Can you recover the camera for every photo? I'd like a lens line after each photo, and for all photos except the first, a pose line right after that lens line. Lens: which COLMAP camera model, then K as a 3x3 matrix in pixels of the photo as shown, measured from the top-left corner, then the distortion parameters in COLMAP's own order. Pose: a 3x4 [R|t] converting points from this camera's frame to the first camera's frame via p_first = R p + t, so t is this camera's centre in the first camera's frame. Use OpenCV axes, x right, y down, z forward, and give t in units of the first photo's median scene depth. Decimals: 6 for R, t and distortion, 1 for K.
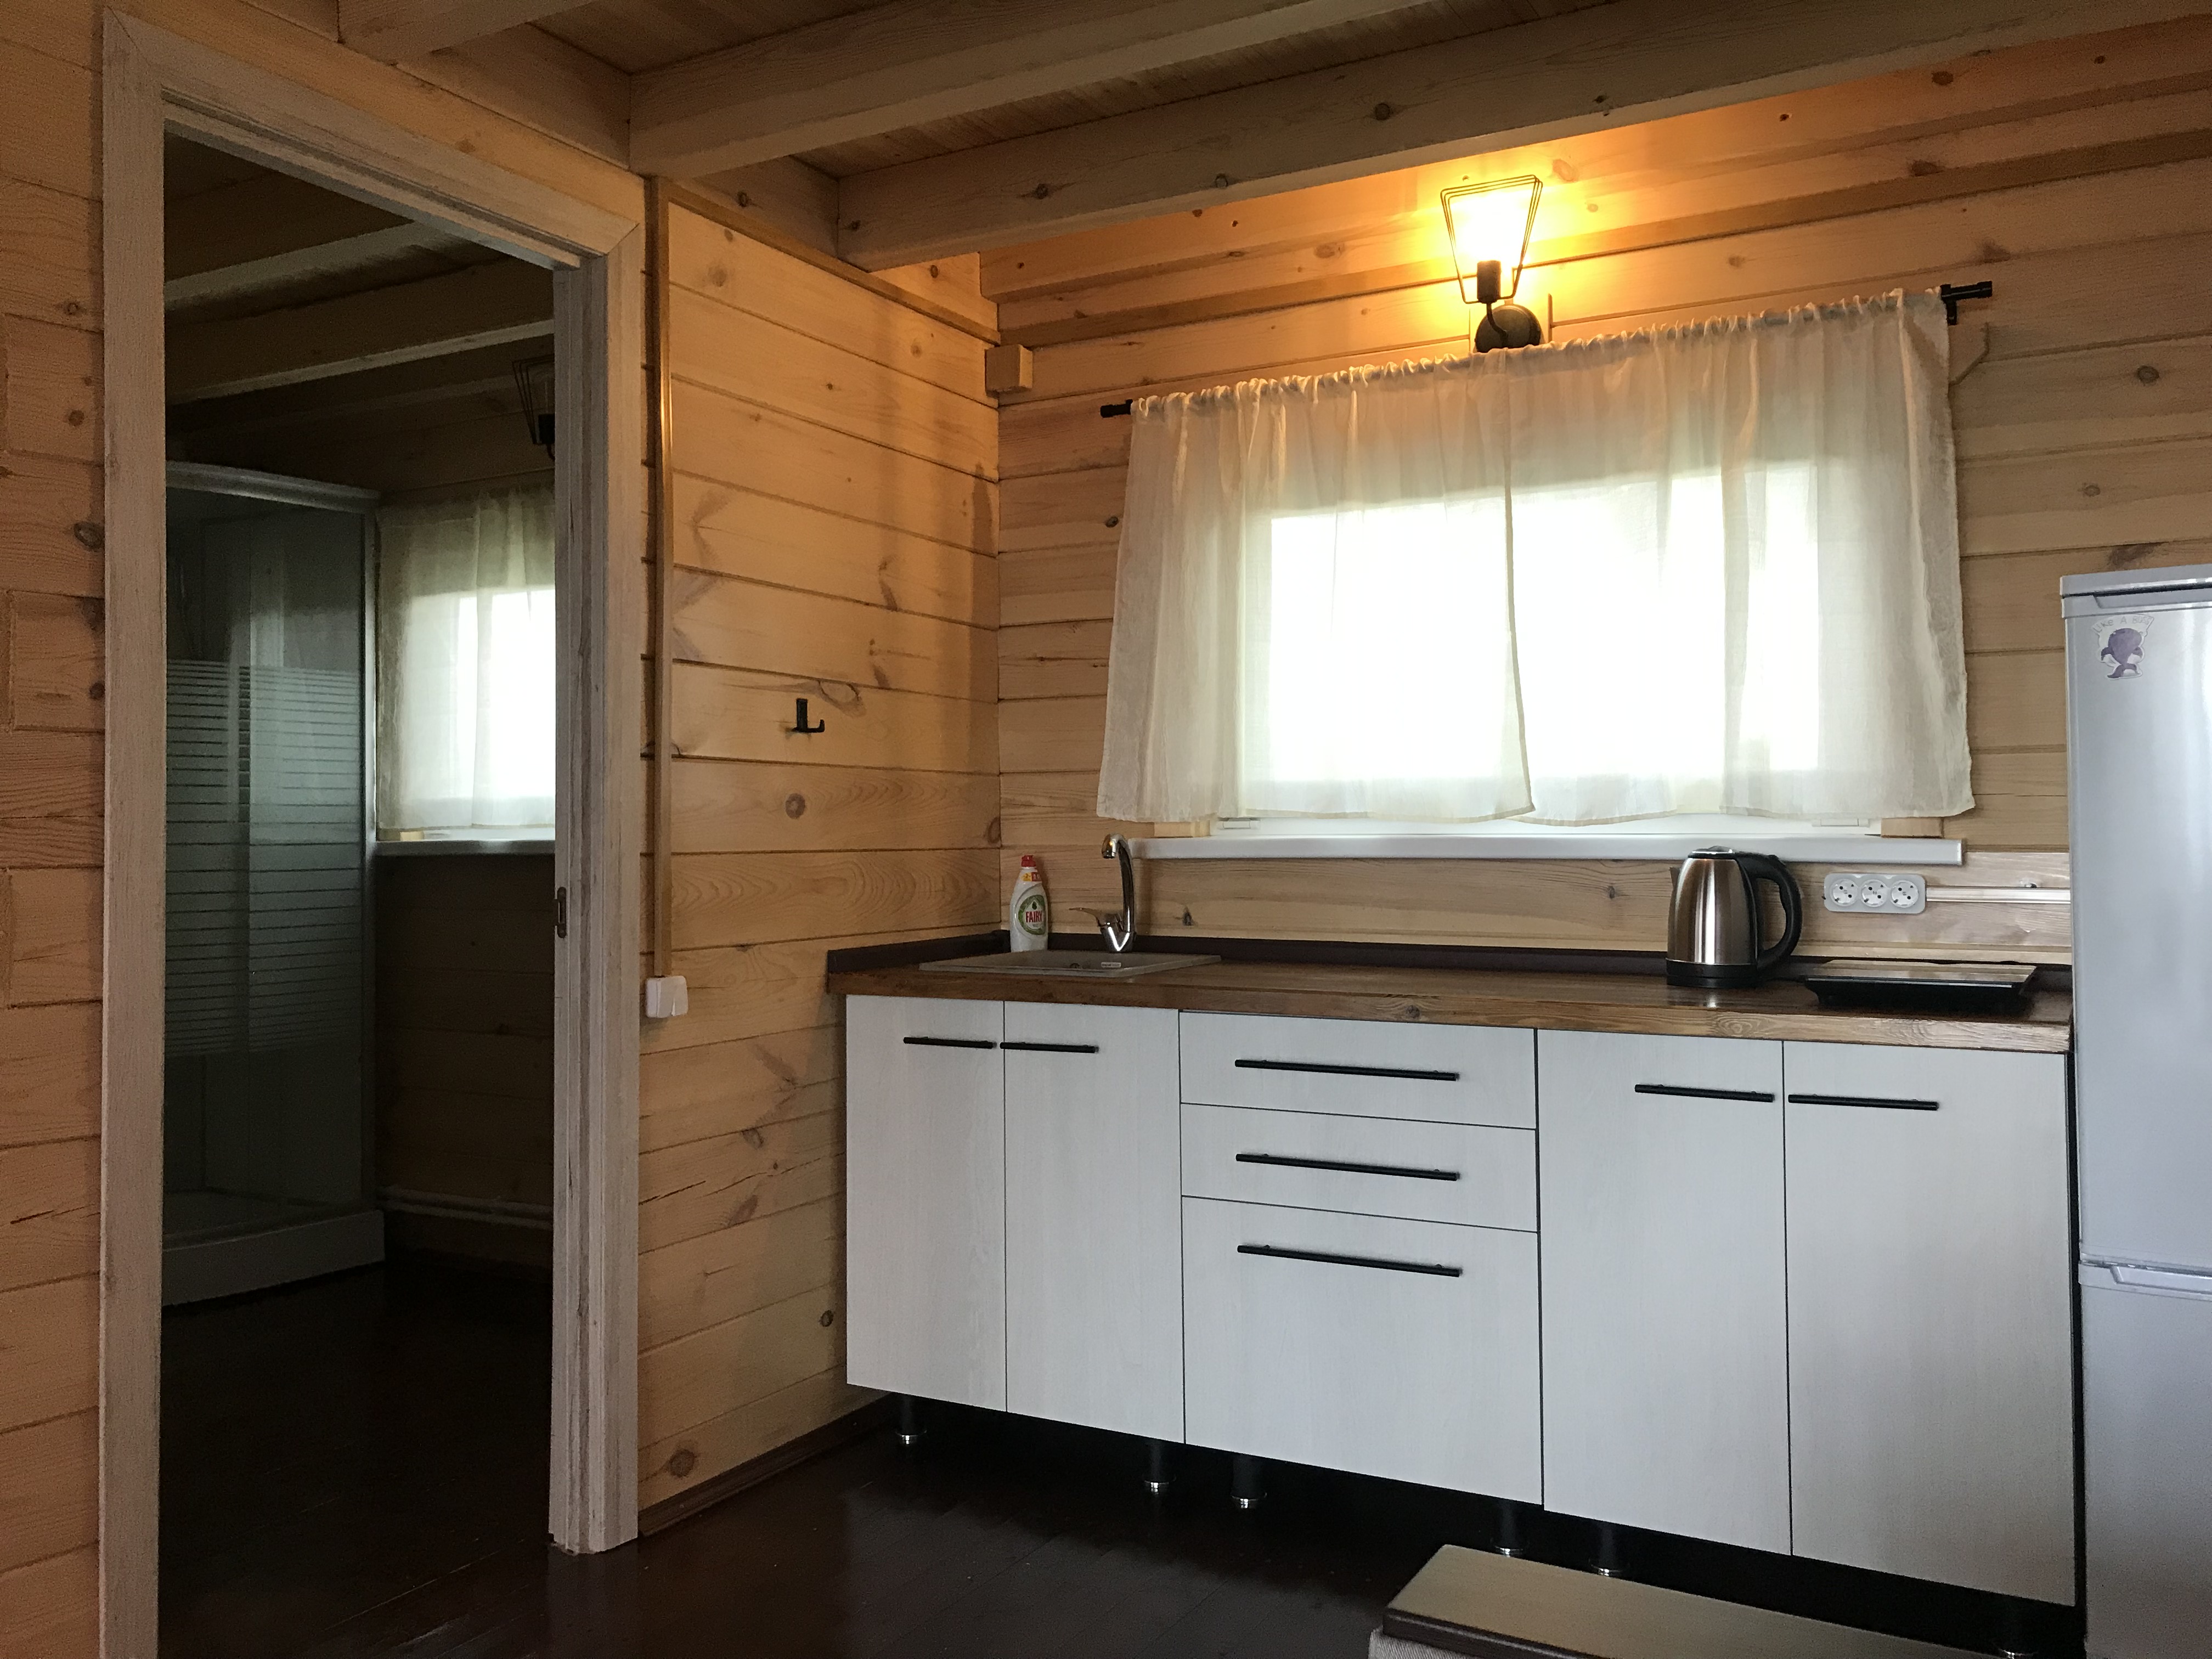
lens RADIAL K [[1794.4, 0, 1105.9], [0, 1794.4, 770.7], [0, 0, 1]] dist [0.122072, -0.001114]
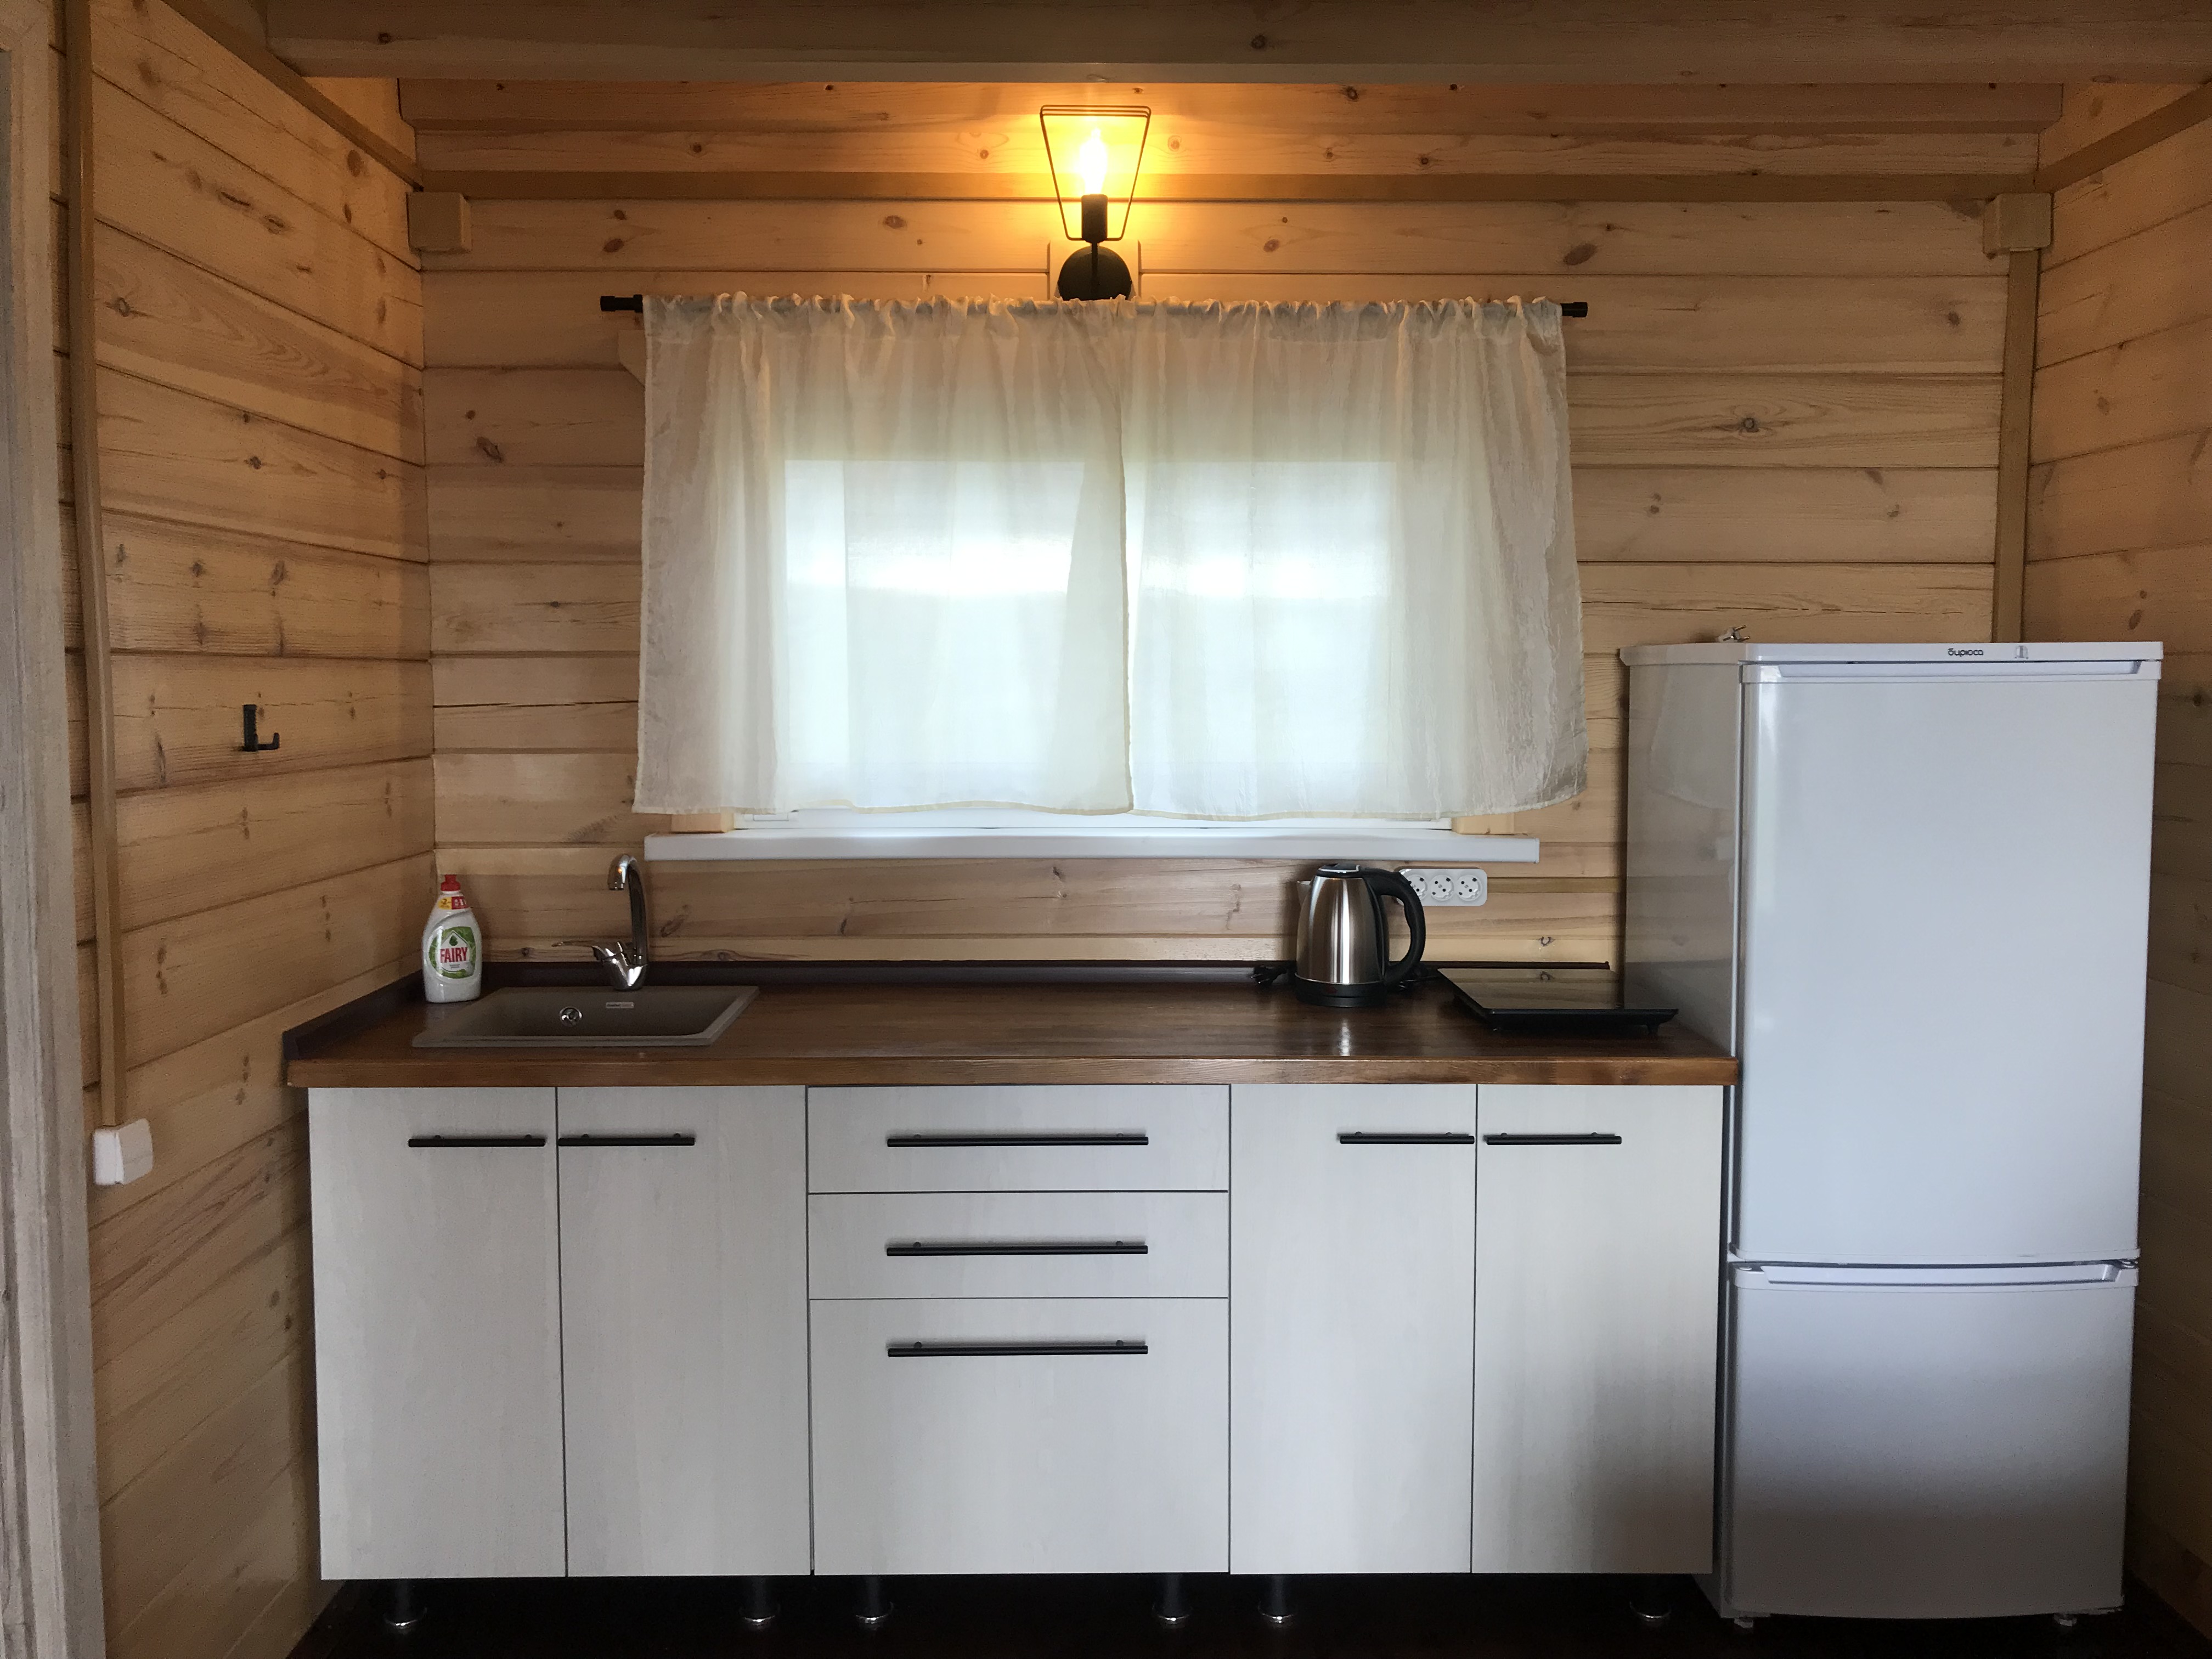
lens RADIAL K [[1814.0, 0, 1106.5], [0, 1814.0, 795.4], [0, 0, 1]] dist [0.003214, 0.001856]
pose [[0.867086, -0.027783, 0.497384, -0.230501], [-0.025658, 0.994628, 0.100288, -0.078990], [-0.497498, -0.099721, 0.861714, 0.211787]]
